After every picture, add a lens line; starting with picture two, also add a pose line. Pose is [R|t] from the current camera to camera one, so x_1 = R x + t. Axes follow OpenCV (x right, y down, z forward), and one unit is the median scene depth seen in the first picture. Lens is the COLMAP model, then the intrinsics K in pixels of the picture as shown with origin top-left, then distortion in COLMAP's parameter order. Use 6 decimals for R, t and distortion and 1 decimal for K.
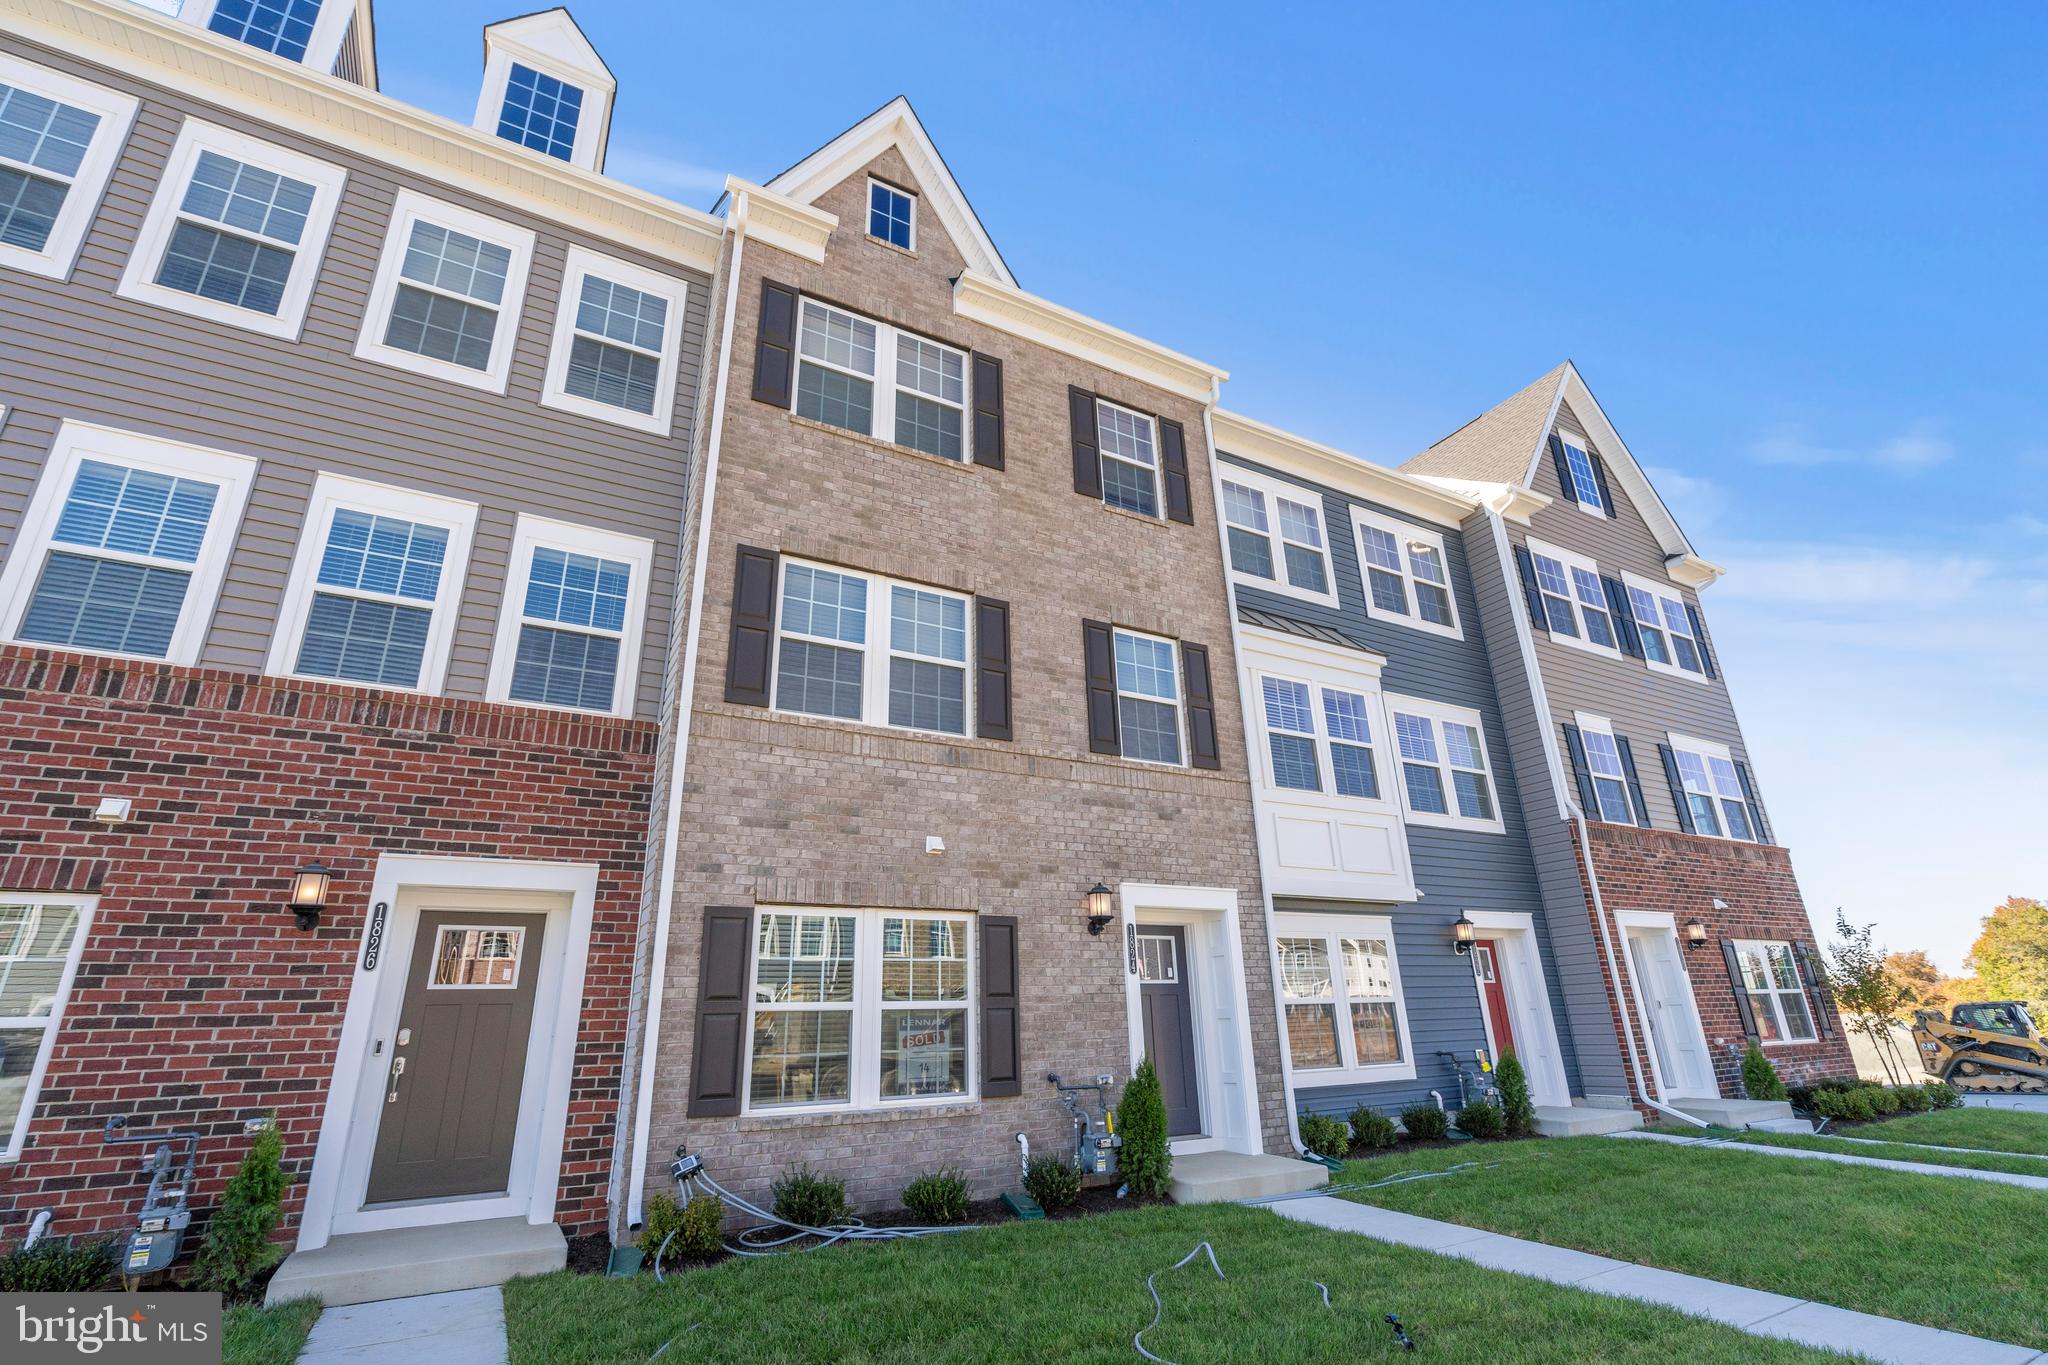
lens RADIAL K [[929.9, 0, 1040.4], [0, 929.9, 682.4], [0, 0, 1]] dist [-0.005622, 0.001467]
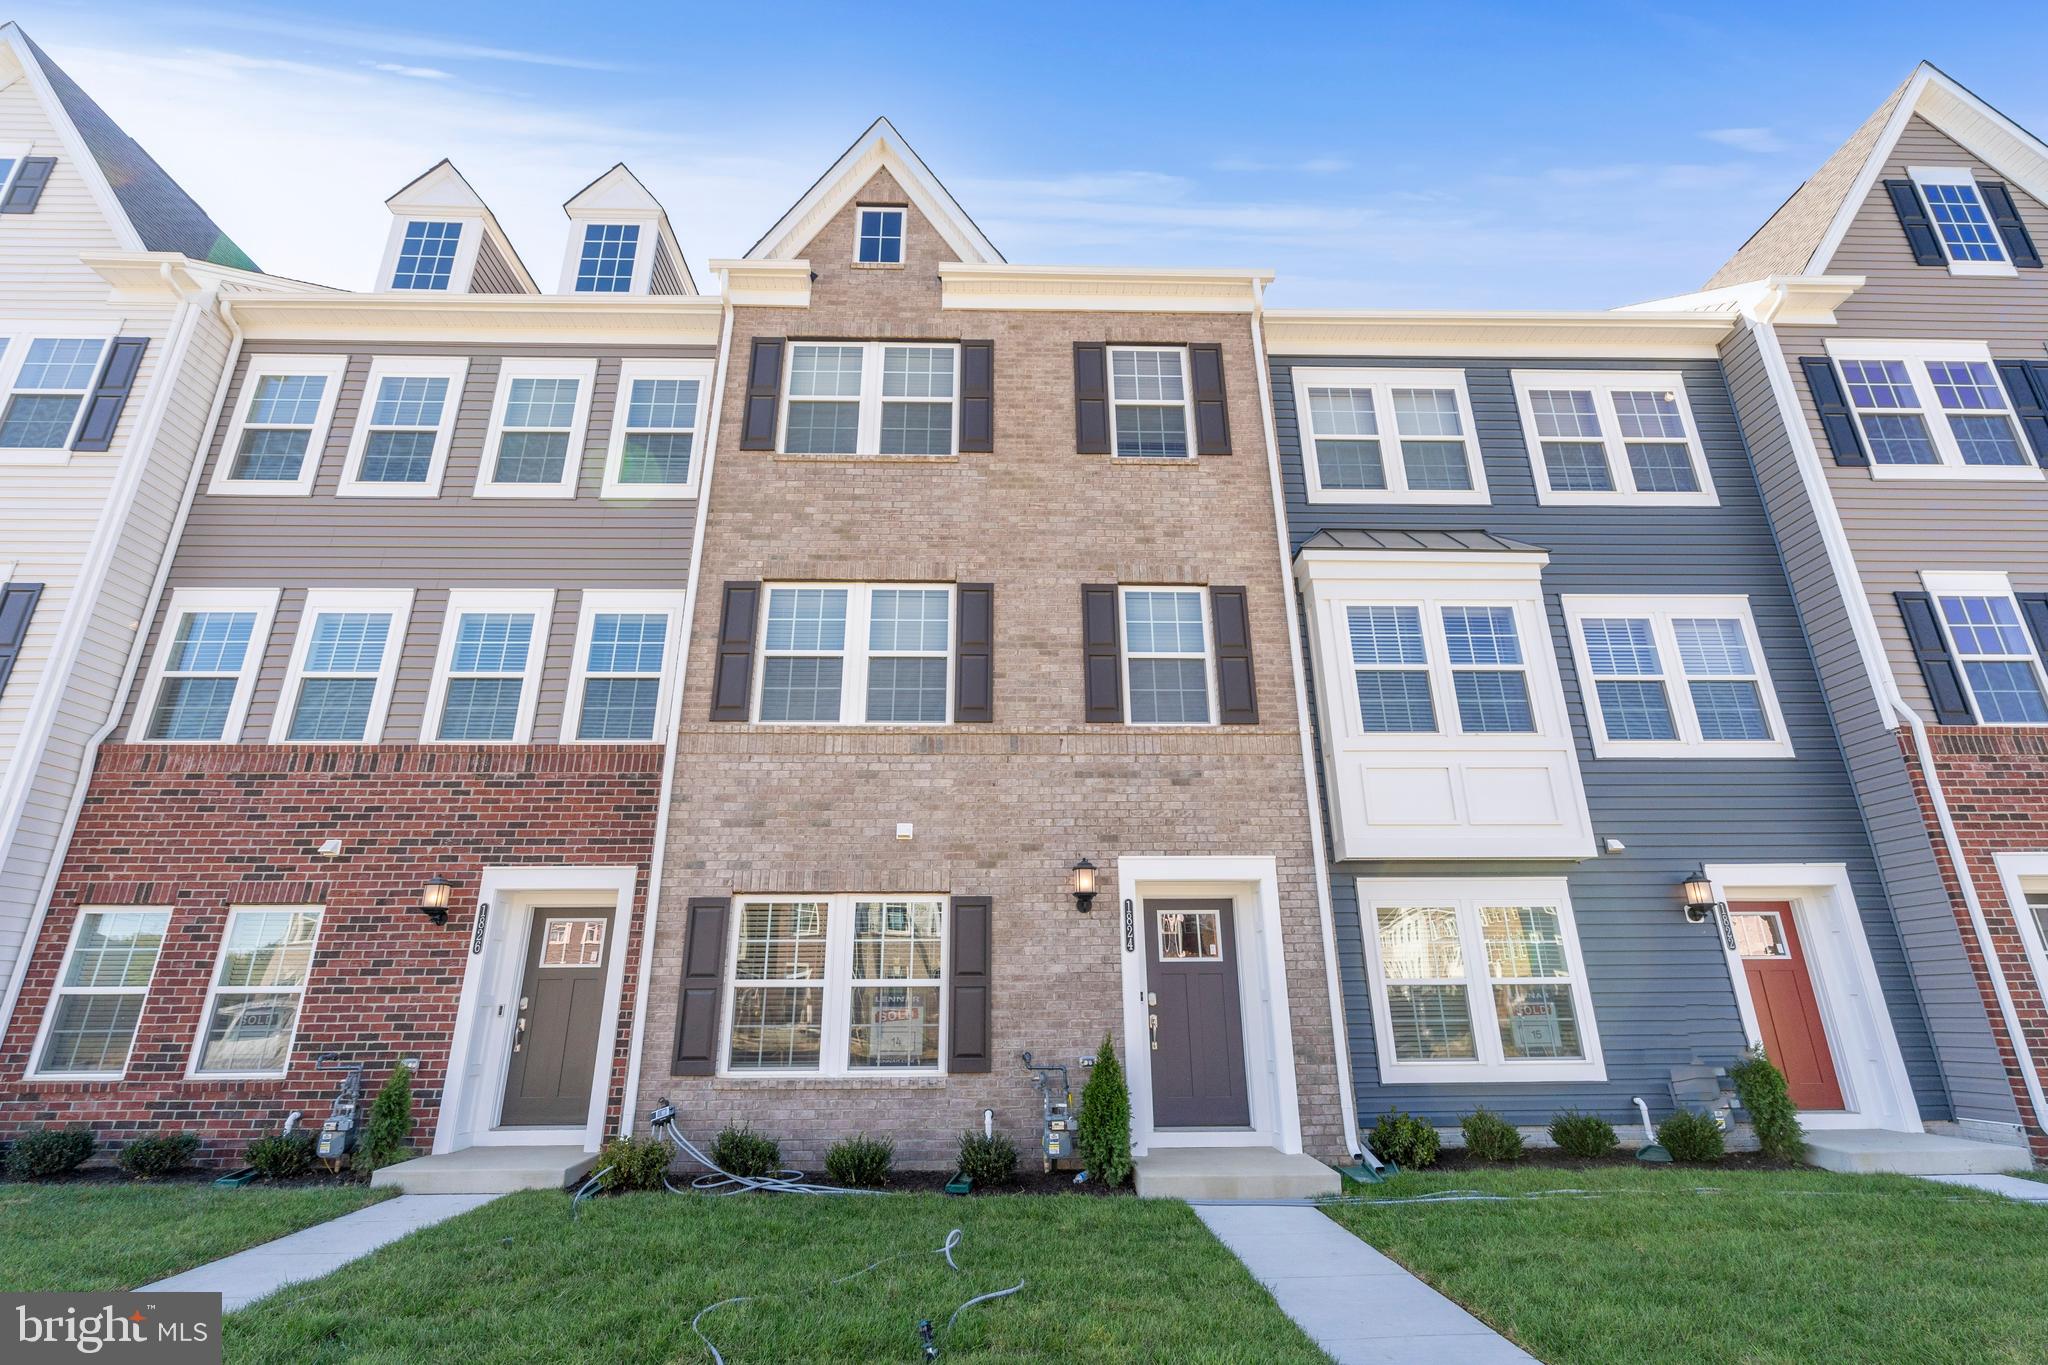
lens RADIAL K [[929.9, 0, 1025.3], [0, 929.9, 686.2], [0, 0, 1]] dist [-0.005622, 0.001467]
pose [[0.884092, -0.132956, -0.447999, 0.452279], [0.146197, 0.989243, -0.005078, 0.034854], [0.443855, -0.061007, 0.894019, 0.122124]]
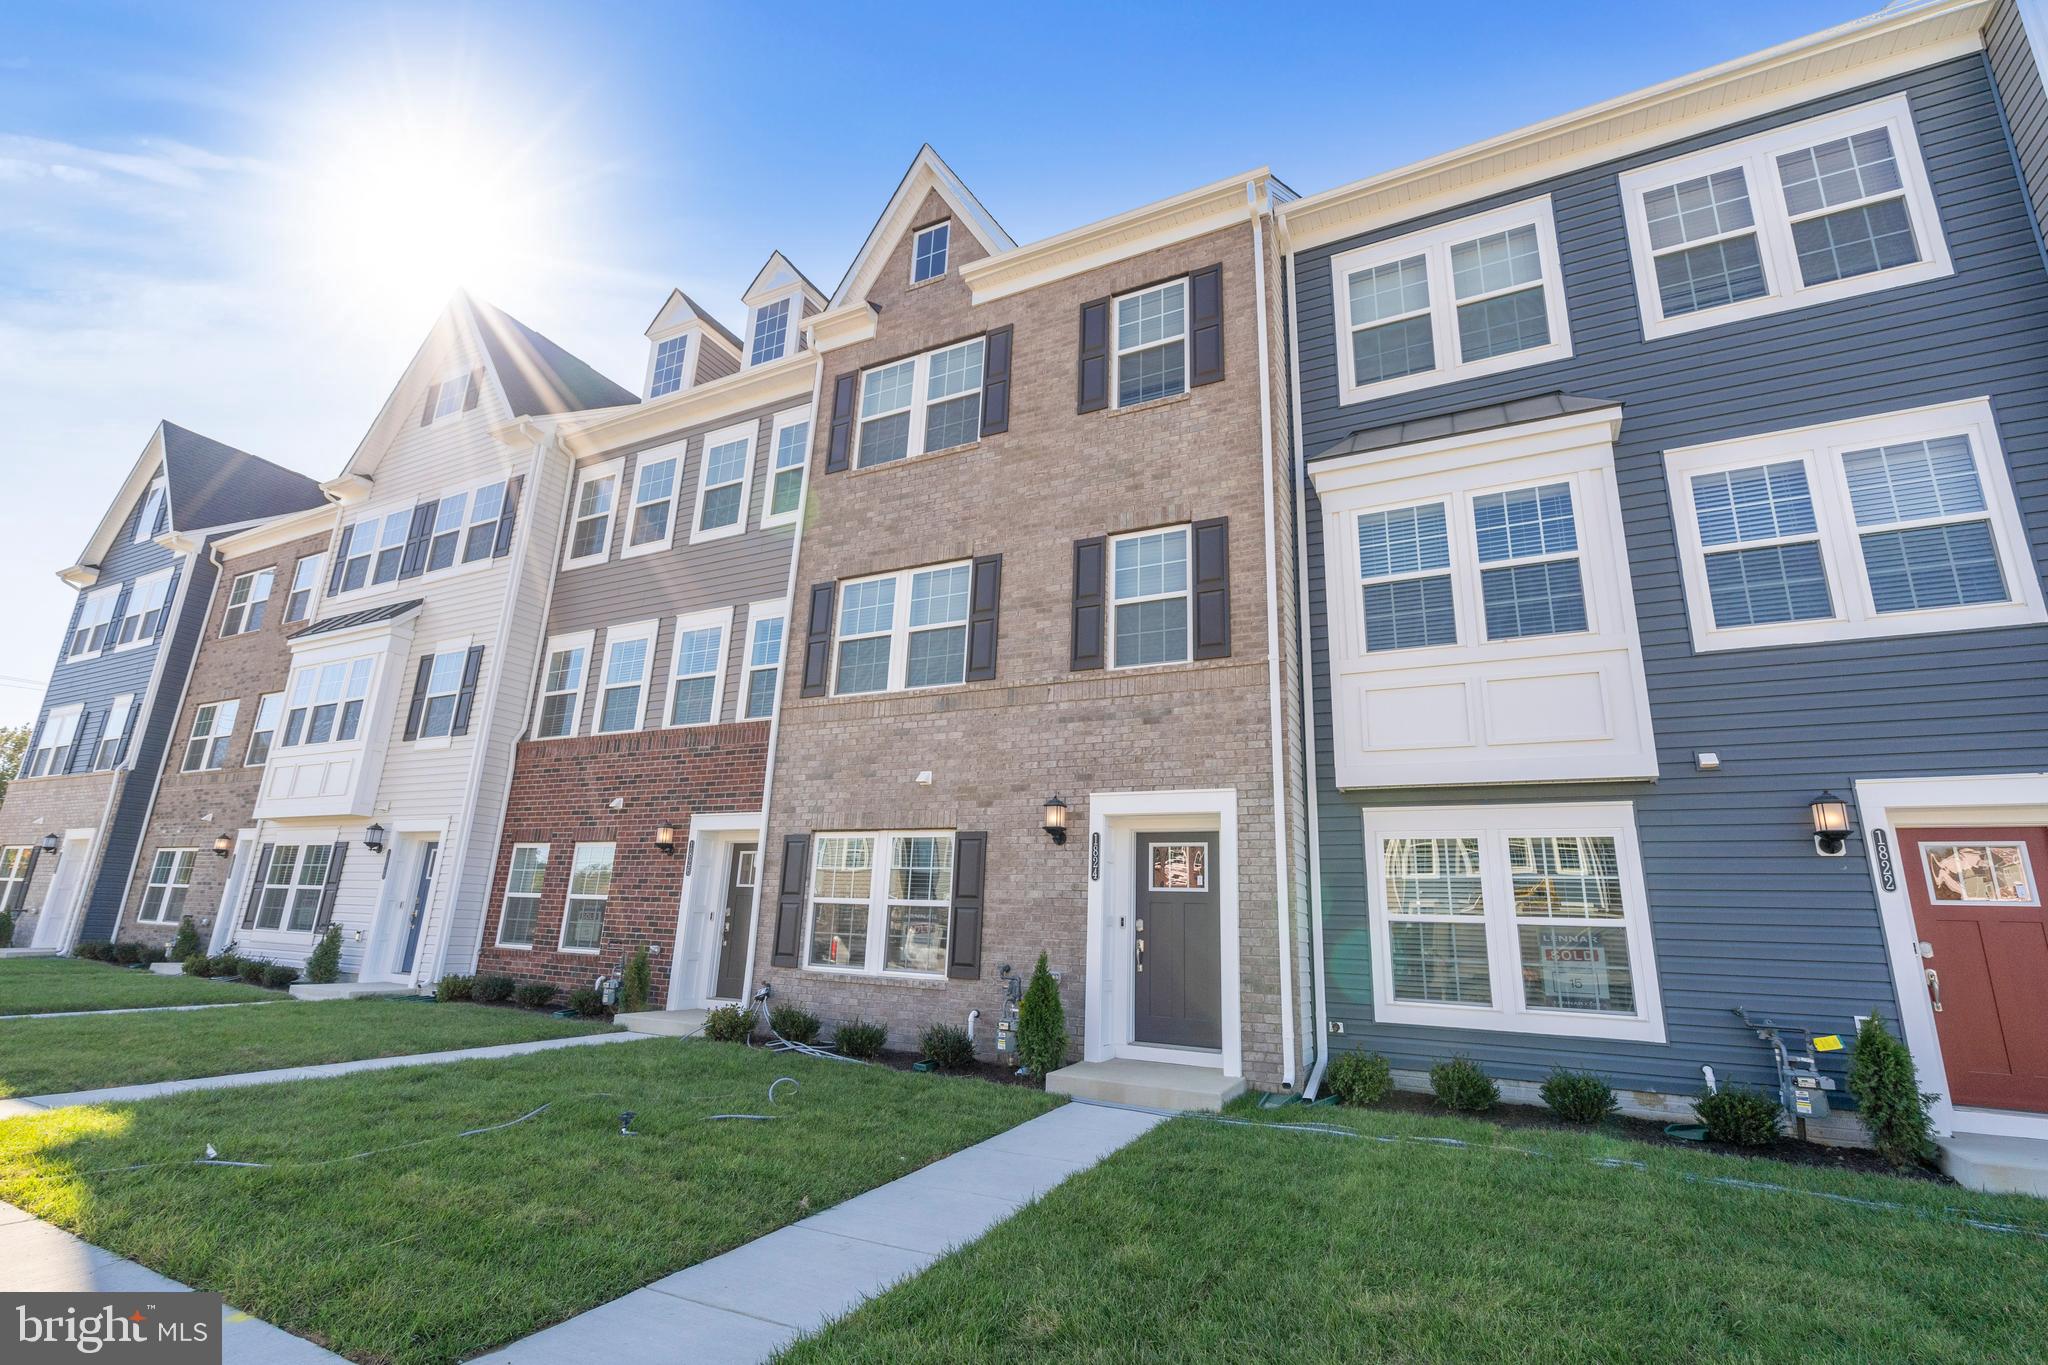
lens RADIAL K [[929.9, 0, 1018.9], [0, 929.9, 675.2], [0, 0, 1]] dist [-0.005622, 0.001467]
pose [[0.544106, -0.174155, -0.820743, 0.913203], [0.243626, 0.968867, -0.044076, 0.115037], [0.802867, -0.175973, 0.569595, 0.376566]]
